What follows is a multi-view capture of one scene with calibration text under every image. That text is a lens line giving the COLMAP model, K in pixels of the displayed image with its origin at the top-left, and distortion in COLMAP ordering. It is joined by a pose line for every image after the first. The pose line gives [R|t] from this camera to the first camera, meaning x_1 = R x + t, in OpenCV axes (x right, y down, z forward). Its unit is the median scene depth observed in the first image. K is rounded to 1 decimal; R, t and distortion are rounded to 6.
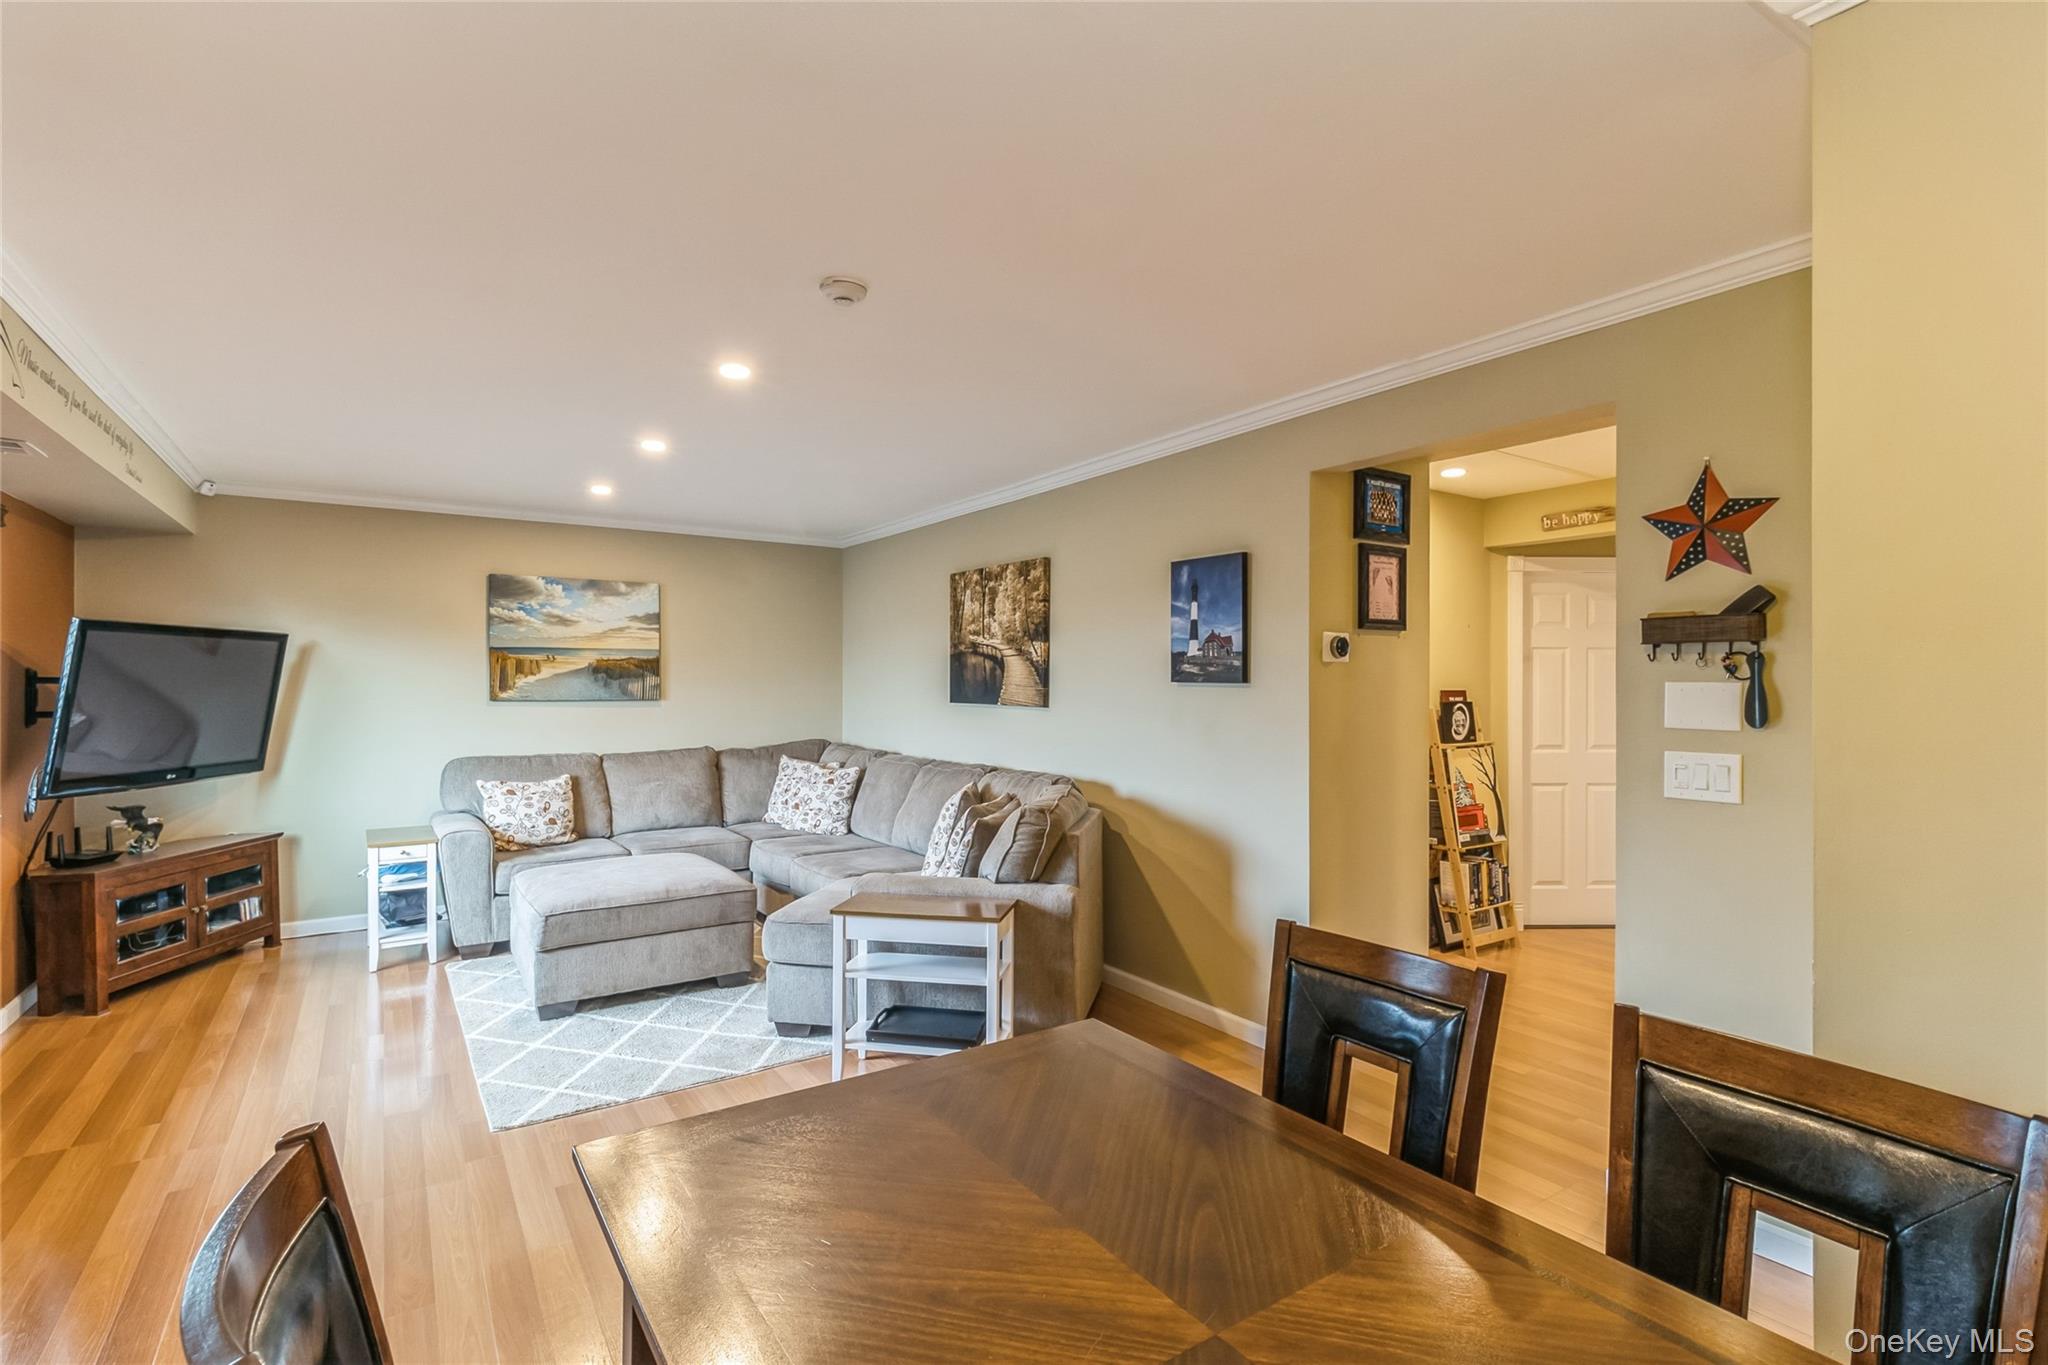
lens RADIAL K [[954.0, 0, 1031.7], [0, 954.0, 688.5], [0, 0, 1]] dist [0.003329, 0.001244]
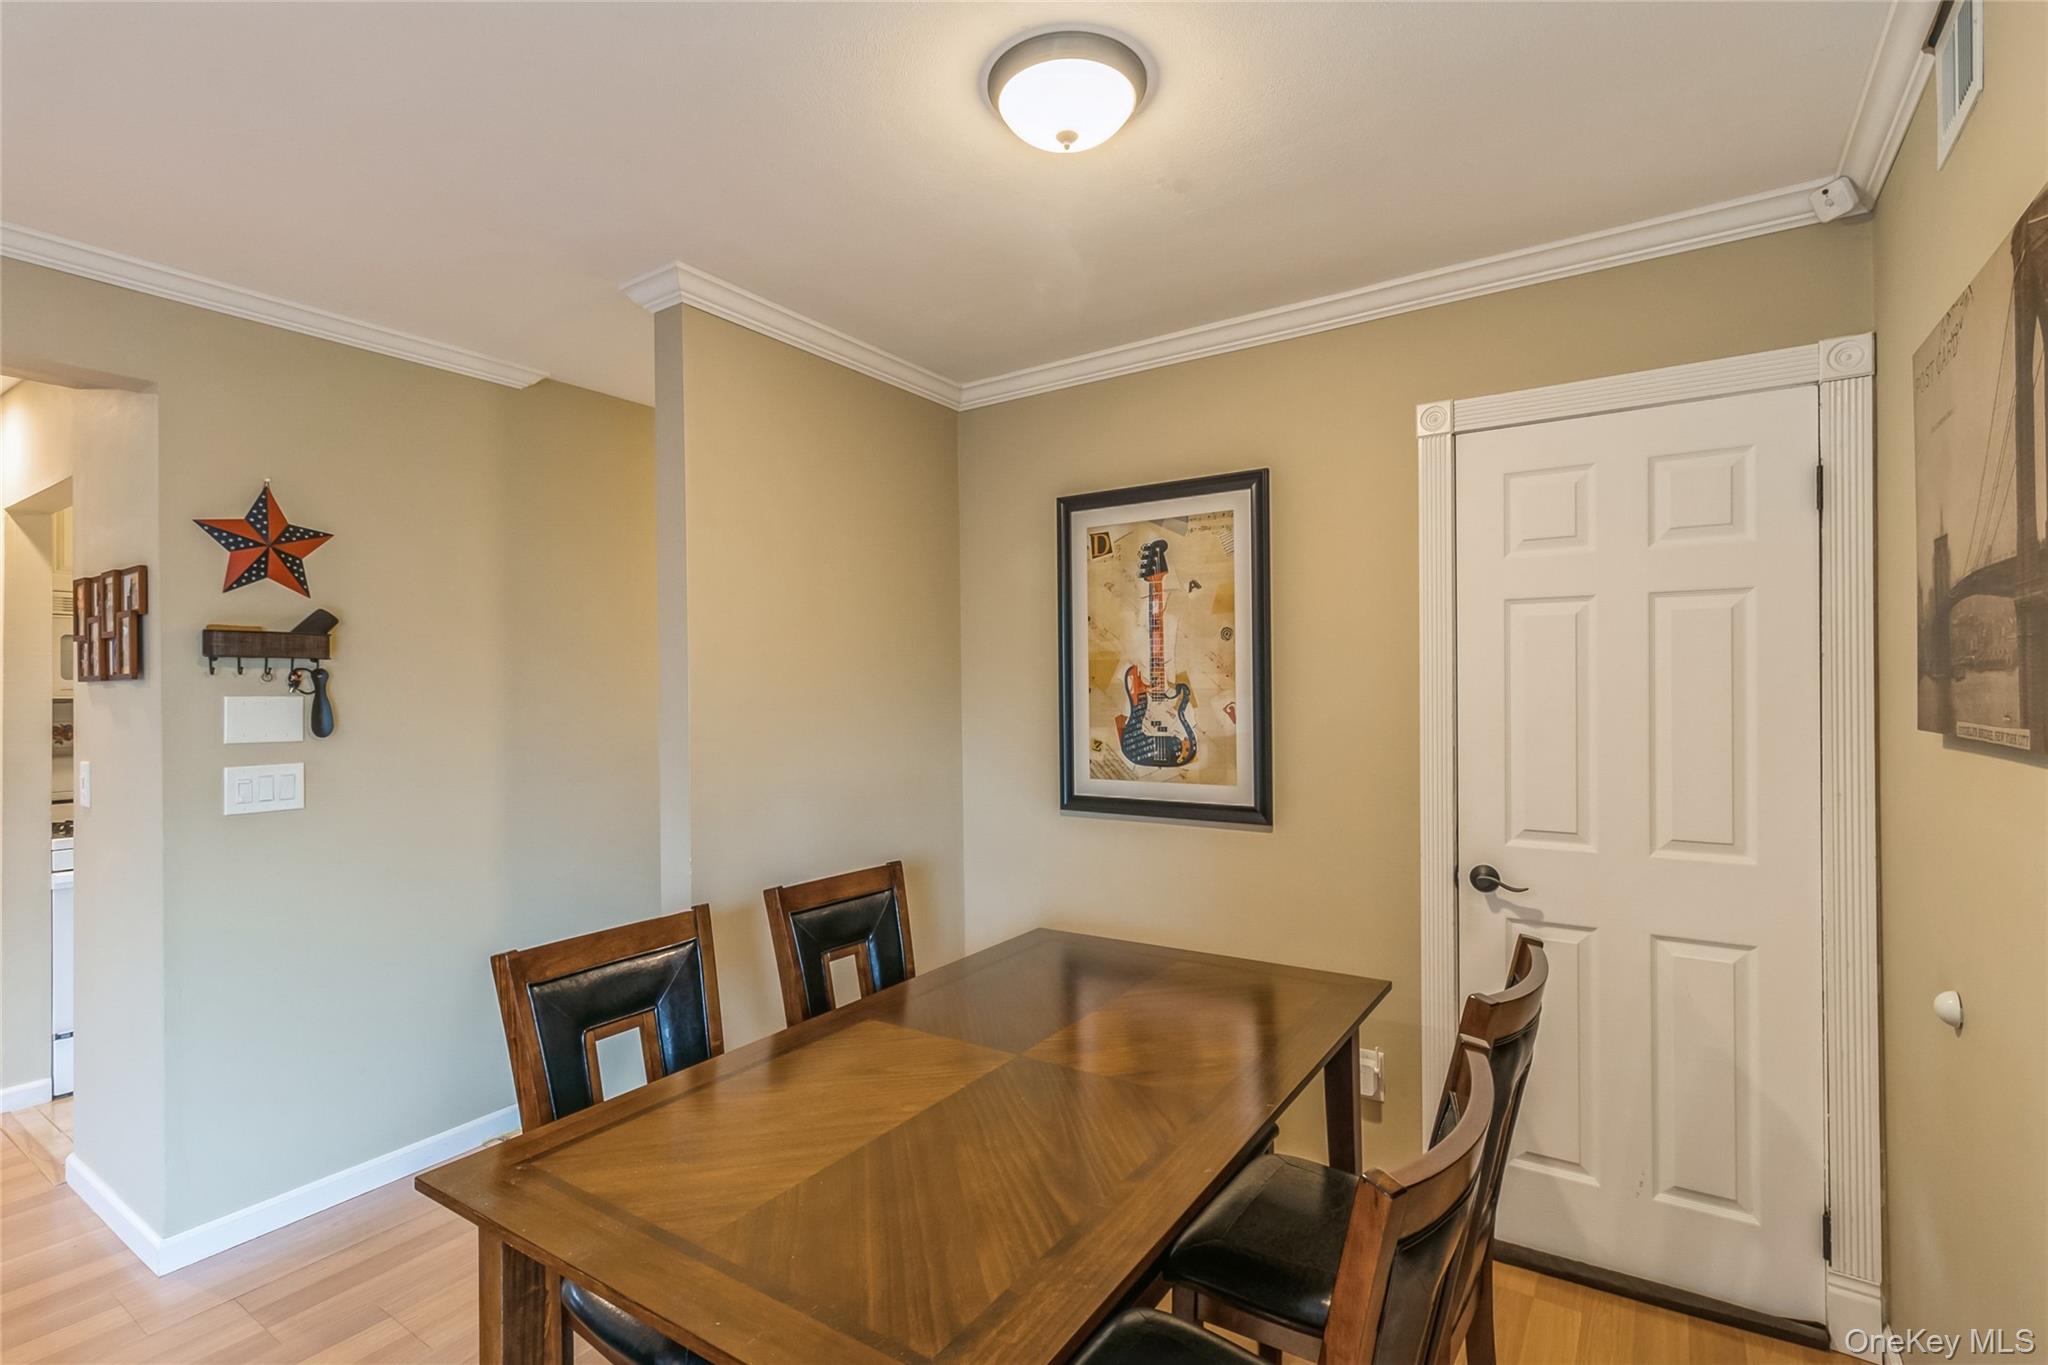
lens RADIAL K [[954.0, 0, 1027.6], [0, 954.0, 688.5], [0, 0, 1]] dist [0.003329, 0.001244]
pose [[-0.372868, 0.003886, 0.927876, -0.272733], [0.011835, 0.999930, 0.000568, -0.002842], [-0.927809, 0.011193, -0.372888, 0.301365]]
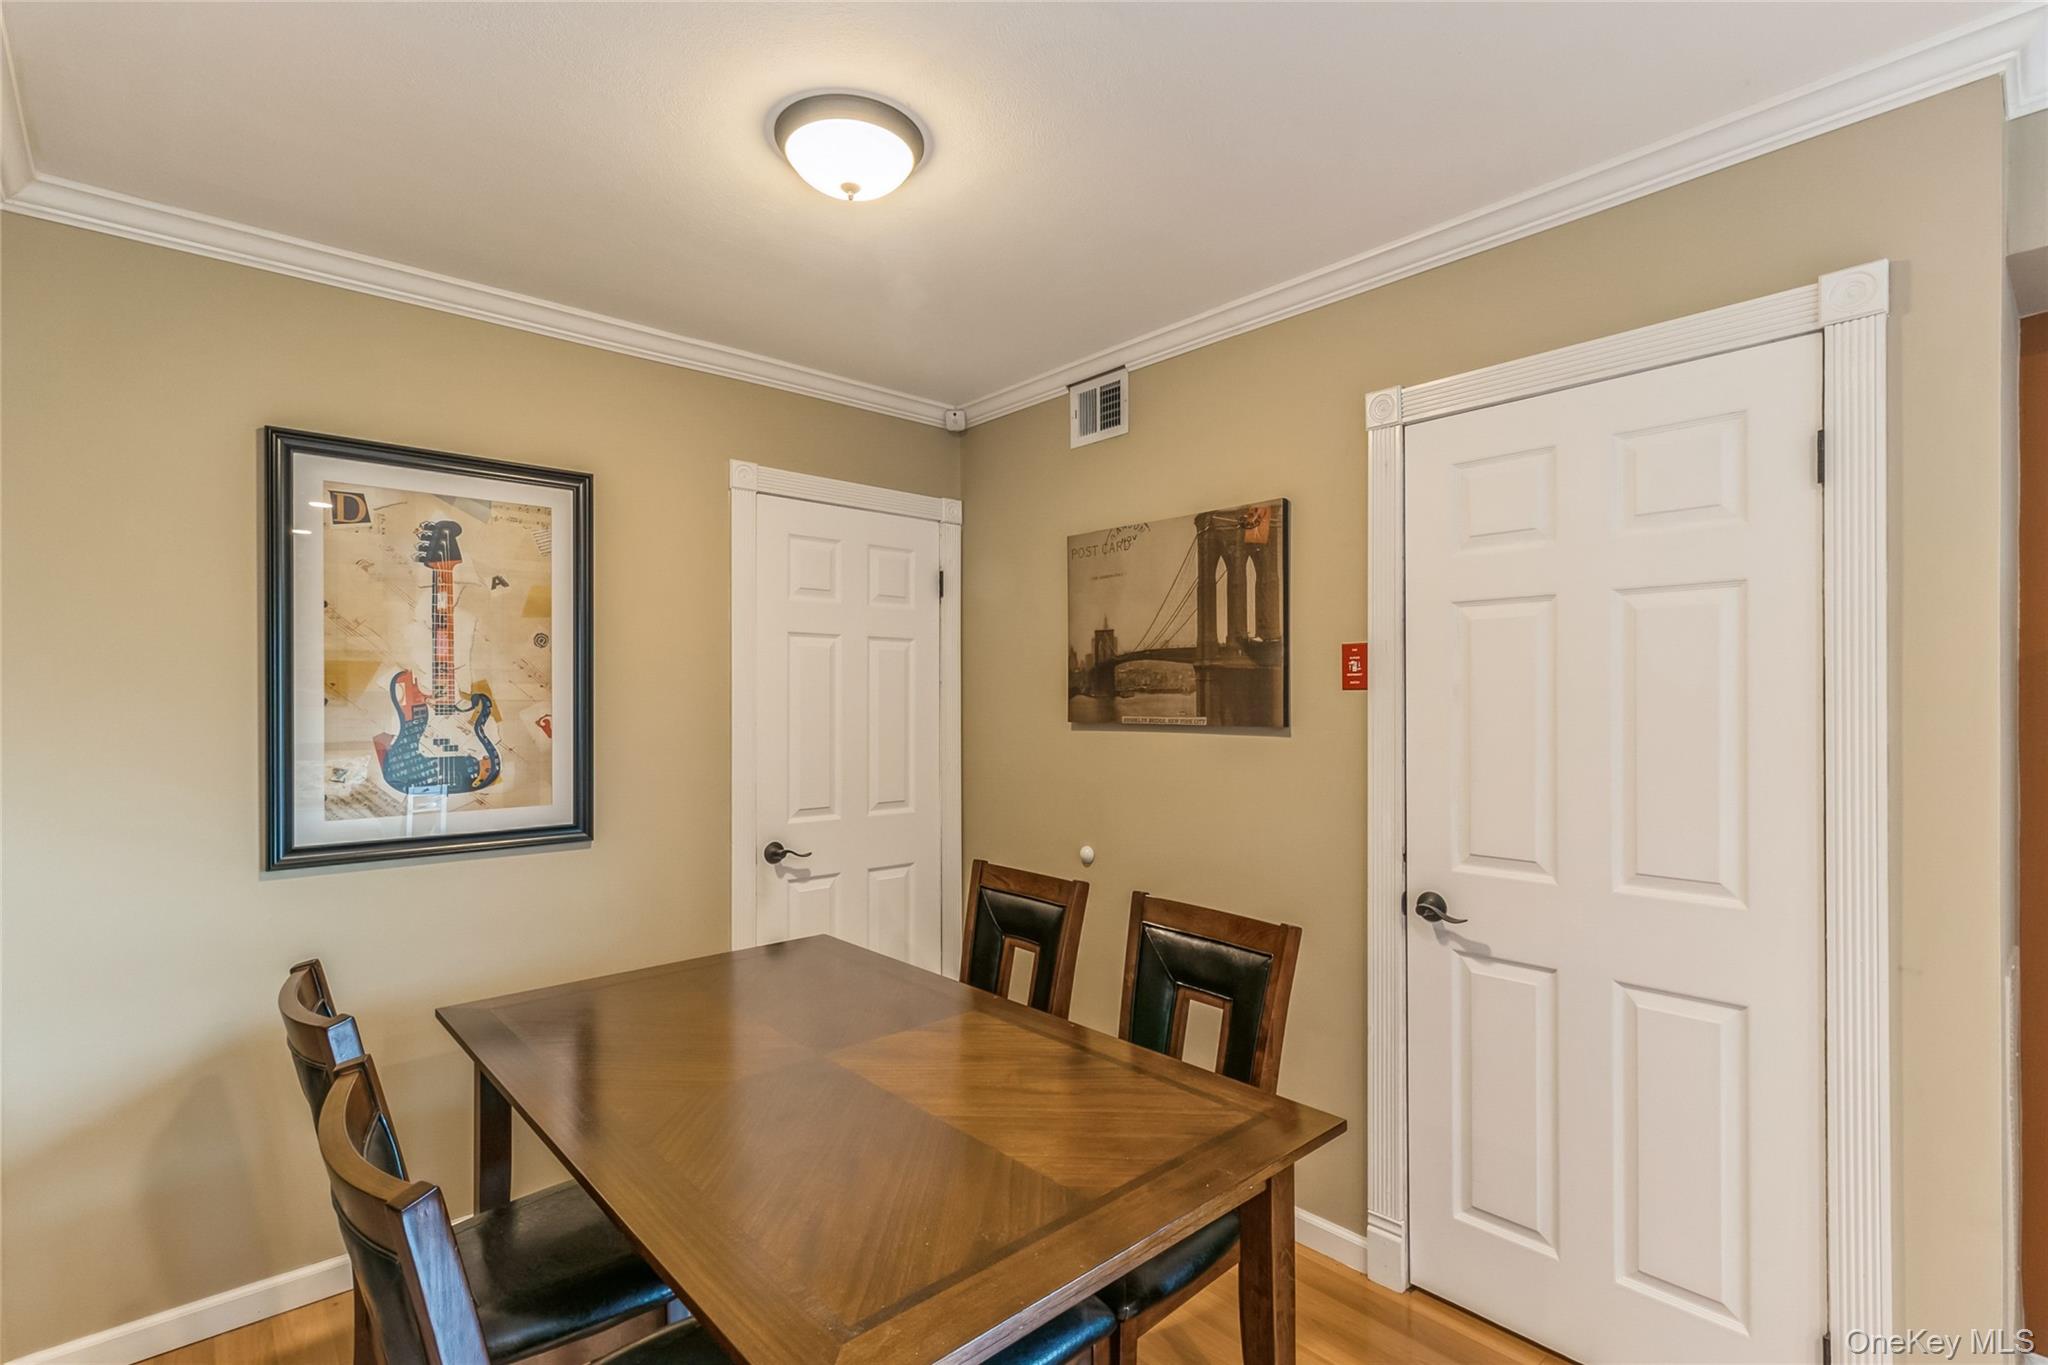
lens RADIAL K [[954.0, 0, 1032.3], [0, 954.0, 700.0], [0, 0, 1]] dist [0.003329, 0.001244]
pose [[-0.990637, 0.002002, -0.136510, 0.005051], [0.001370, 0.999988, 0.004724, -0.003105], [0.136518, 0.004492, -0.990627, 0.525556]]
